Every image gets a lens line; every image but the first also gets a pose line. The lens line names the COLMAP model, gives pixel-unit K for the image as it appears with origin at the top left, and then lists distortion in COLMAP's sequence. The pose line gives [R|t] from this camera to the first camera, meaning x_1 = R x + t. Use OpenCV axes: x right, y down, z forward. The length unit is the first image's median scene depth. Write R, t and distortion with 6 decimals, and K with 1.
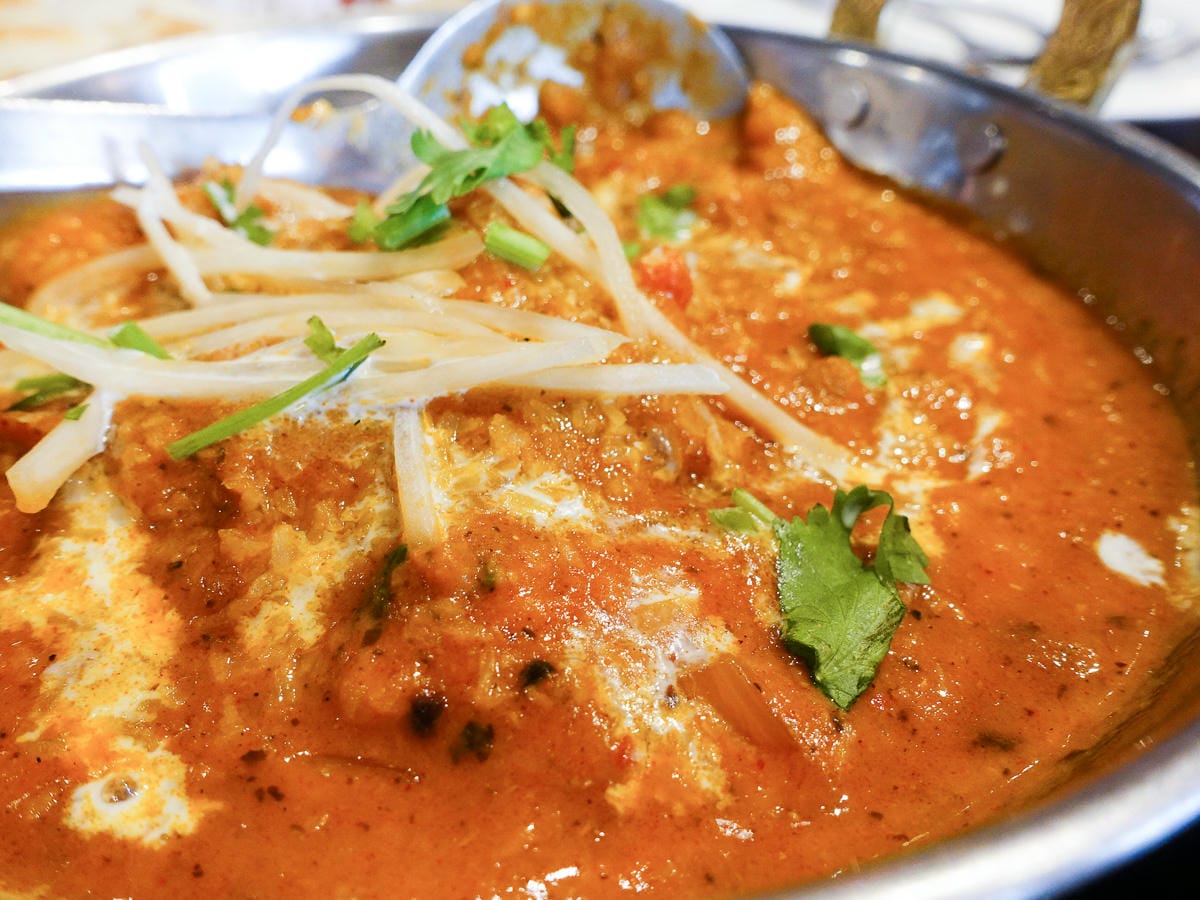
lens RADIAL K [[898.5, 0, 600.0], [0, 898.5, 450.0], [0, 0, 1]] dist [0.000121, -0.006109]
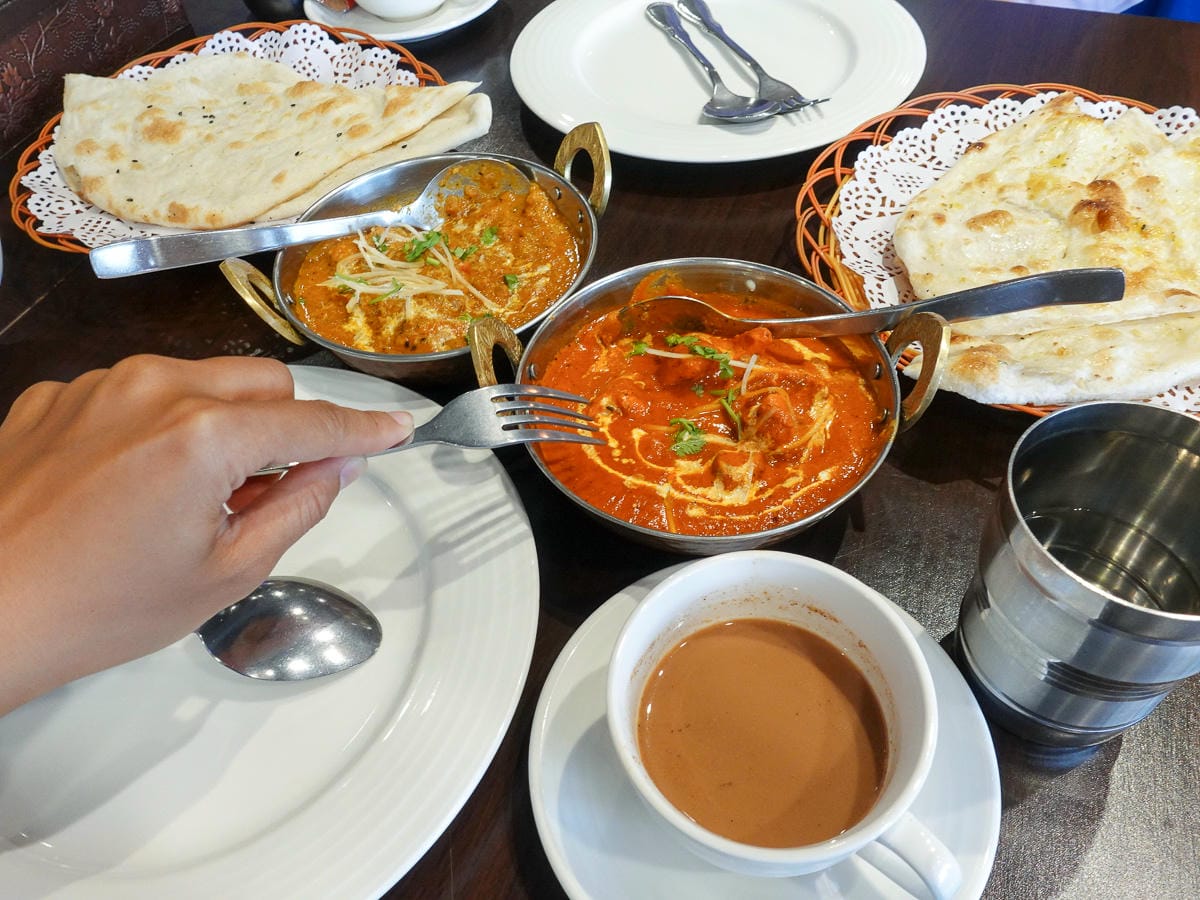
lens RADIAL K [[898.5, 0, 600.0], [0, 898.5, 450.0], [0, 0, 1]] dist [0.000121, -0.006109]
pose [[0.988807, 0.057873, -0.137516, 1.804432], [-0.027222, 0.976213, 0.215098, -0.351015], [0.146693, -0.208947, 0.966862, -4.486979]]
